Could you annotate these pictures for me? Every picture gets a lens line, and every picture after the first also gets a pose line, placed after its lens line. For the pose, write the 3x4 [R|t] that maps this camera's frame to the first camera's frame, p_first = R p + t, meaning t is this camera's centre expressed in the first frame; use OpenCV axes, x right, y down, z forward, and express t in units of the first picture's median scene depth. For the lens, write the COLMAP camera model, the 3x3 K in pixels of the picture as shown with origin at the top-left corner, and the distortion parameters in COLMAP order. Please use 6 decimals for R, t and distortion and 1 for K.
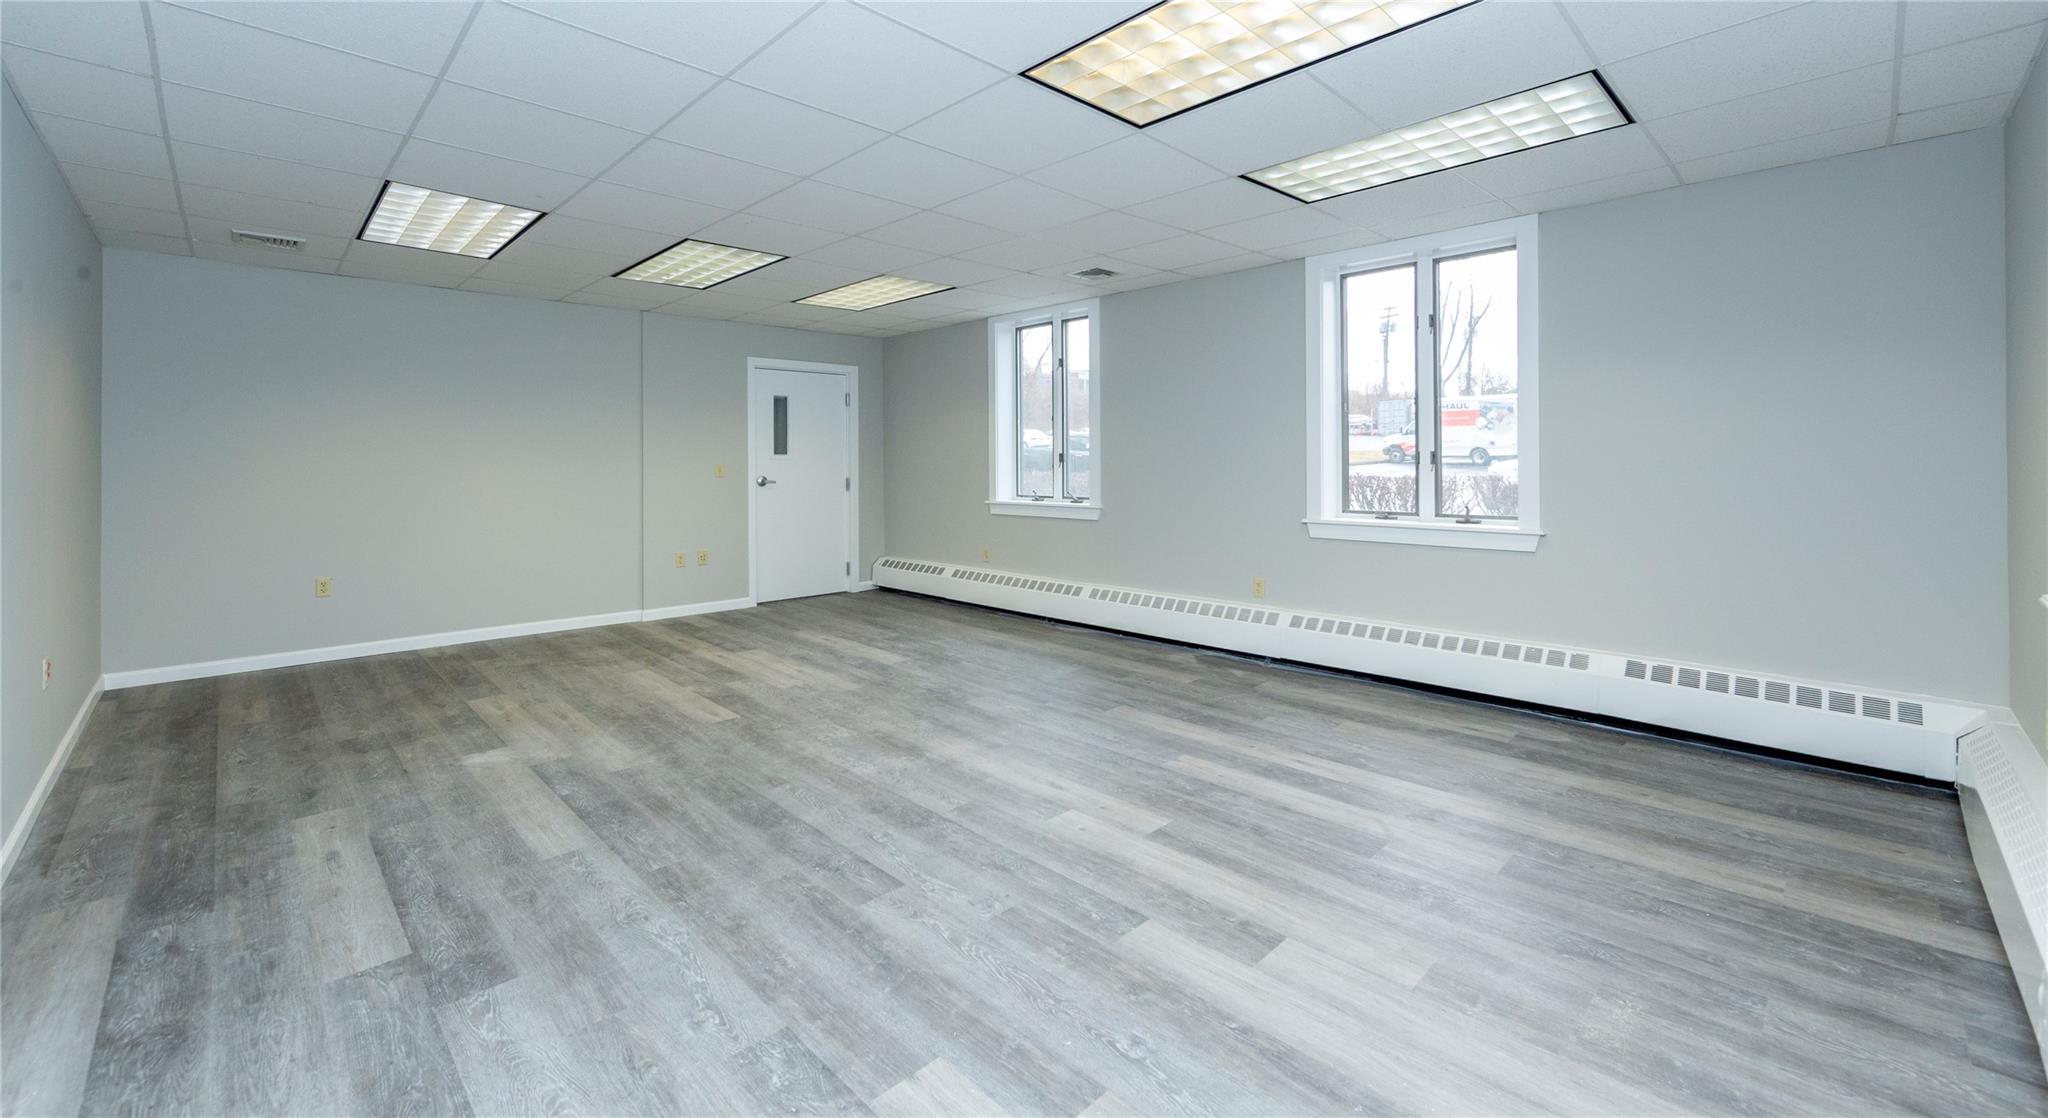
lens RADIAL K [[821.7, 0, 1010.8], [0, 821.7, 464.5], [0, 0, 1]] dist [-0.006892, -0.000148]
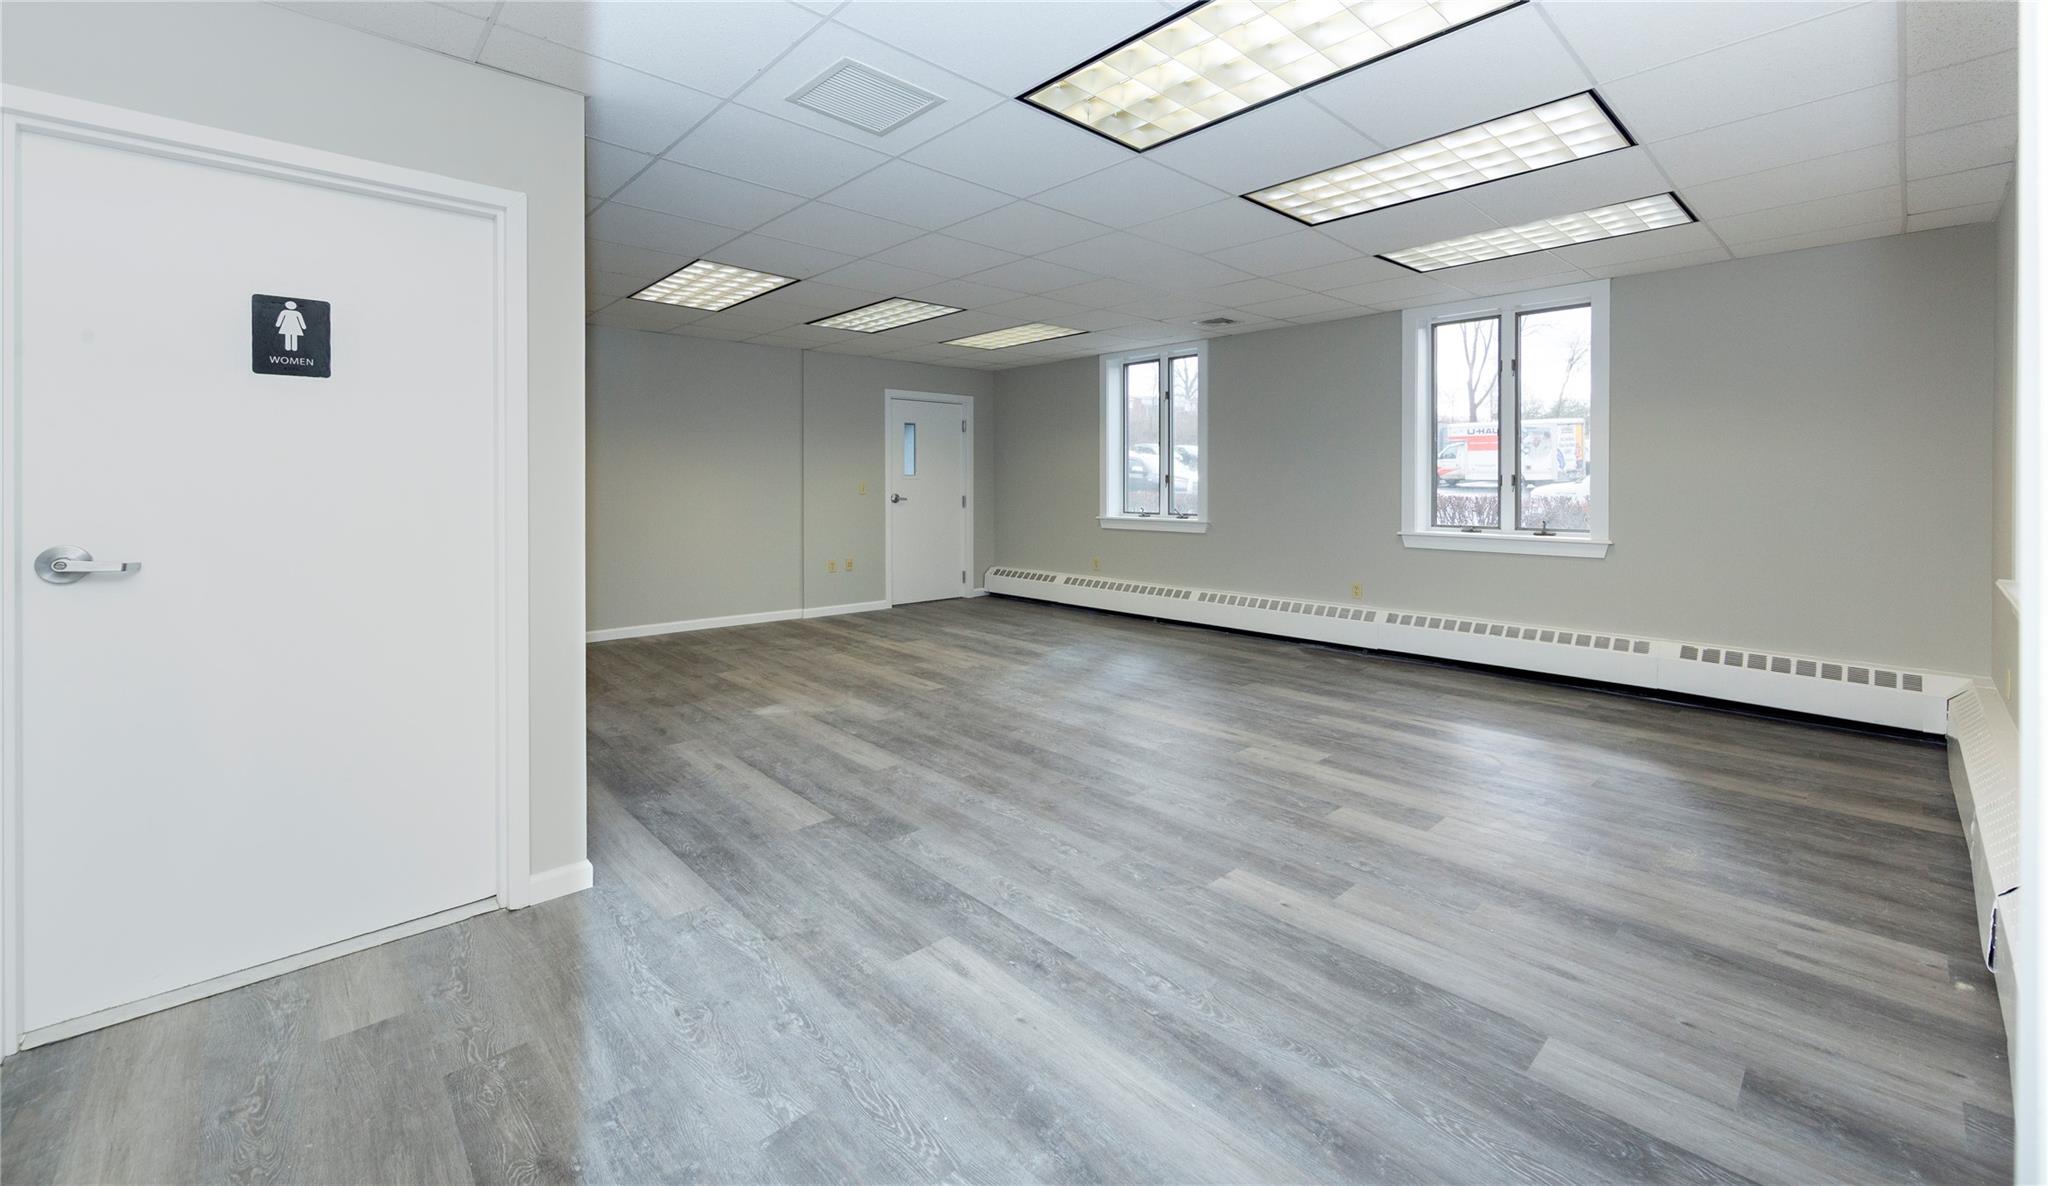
lens RADIAL K [[822.7, 0, 1002.9], [0, 822.7, 494.9], [0, 0, 1]] dist [-0.007956, -0.000444]
pose [[0.999475, 0.005551, -0.031925, -0.246900], [-0.005220, 0.999932, 0.010453, 0.005644], [0.031981, -0.010280, 0.999436, -0.279147]]
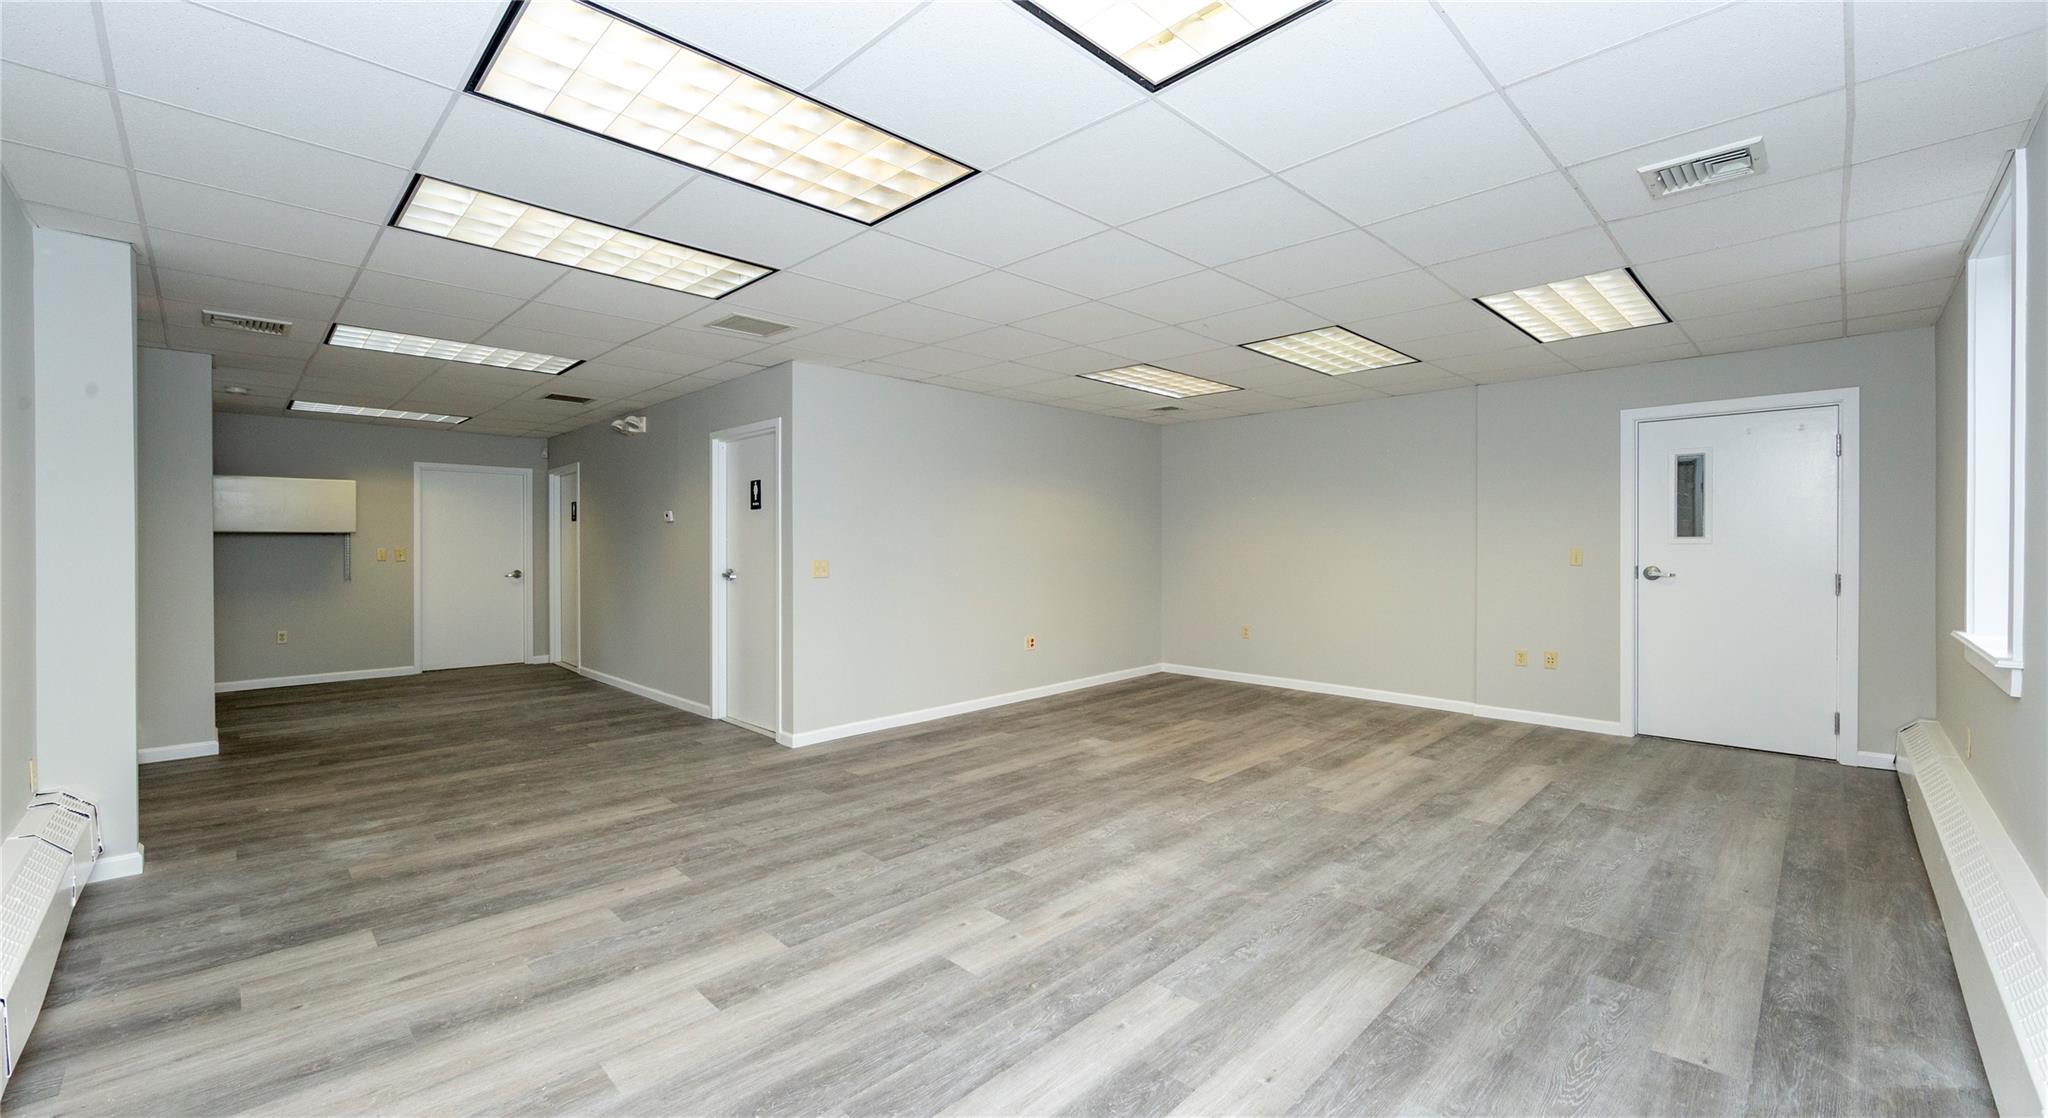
lens RADIAL K [[821.7, 0, 1023.5], [0, 821.7, 543.3], [0, 0, 1]] dist [-0.006892, -0.000148]
pose [[0.010948, 0.008745, -0.999902, 0.879408], [-0.003301, 0.999957, 0.008709, -0.015464], [0.999935, 0.003206, 0.010976, 0.878427]]
